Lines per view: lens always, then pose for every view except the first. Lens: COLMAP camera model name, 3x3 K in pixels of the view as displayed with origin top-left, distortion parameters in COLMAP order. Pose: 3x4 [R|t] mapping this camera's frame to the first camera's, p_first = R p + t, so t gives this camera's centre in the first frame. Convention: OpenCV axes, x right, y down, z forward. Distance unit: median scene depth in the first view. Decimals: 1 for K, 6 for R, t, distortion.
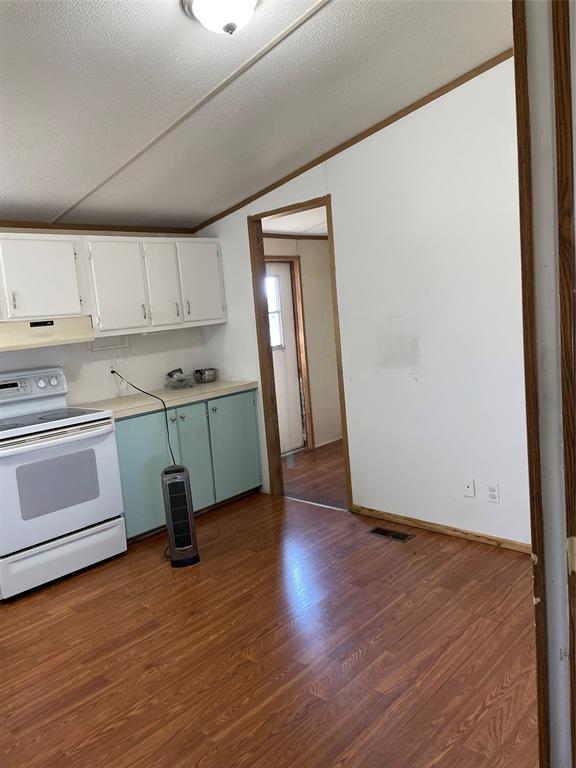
lens RADIAL K [[579.7, 0, 285.9], [0, 579.7, 383.4], [0, 0, 1]] dist [0.061212, -0.089394]
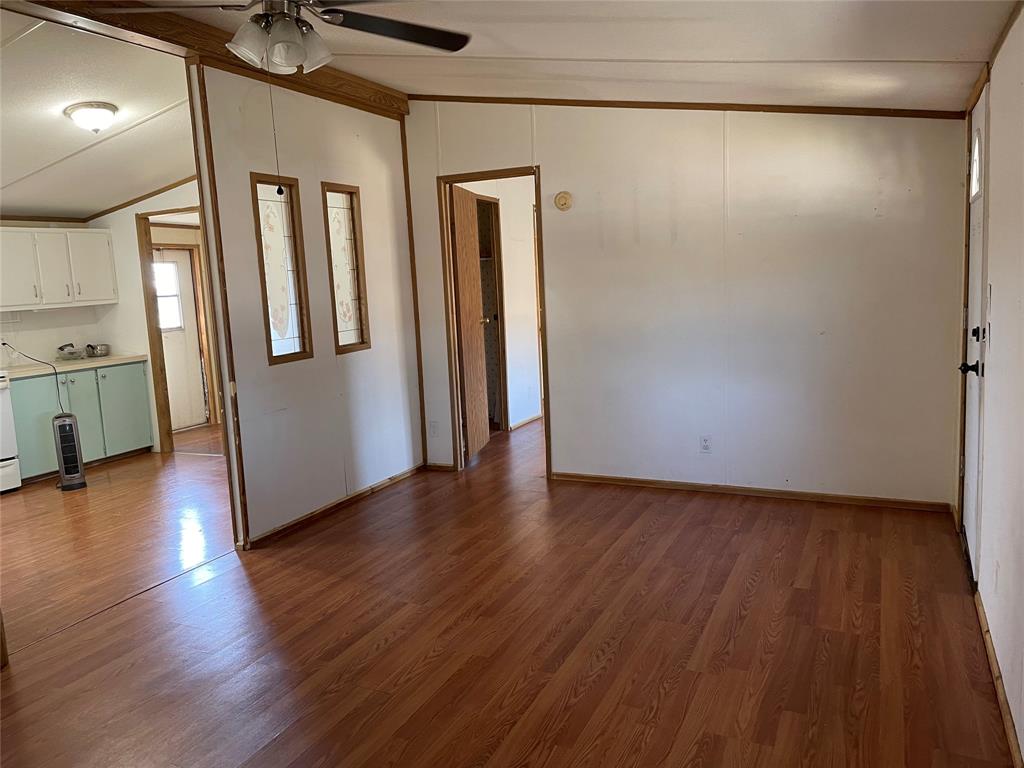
lens RADIAL K [[772.9, 0, 521.7], [0, 772.9, 385.4], [0, 0, 1]] dist [0.061212, -0.089394]
pose [[0.946834, -0.007631, 0.321633, 0.164754], [0.012660, 0.999828, -0.013545, 0.092949], [-0.321474, 0.016896, 0.946768, -0.747101]]
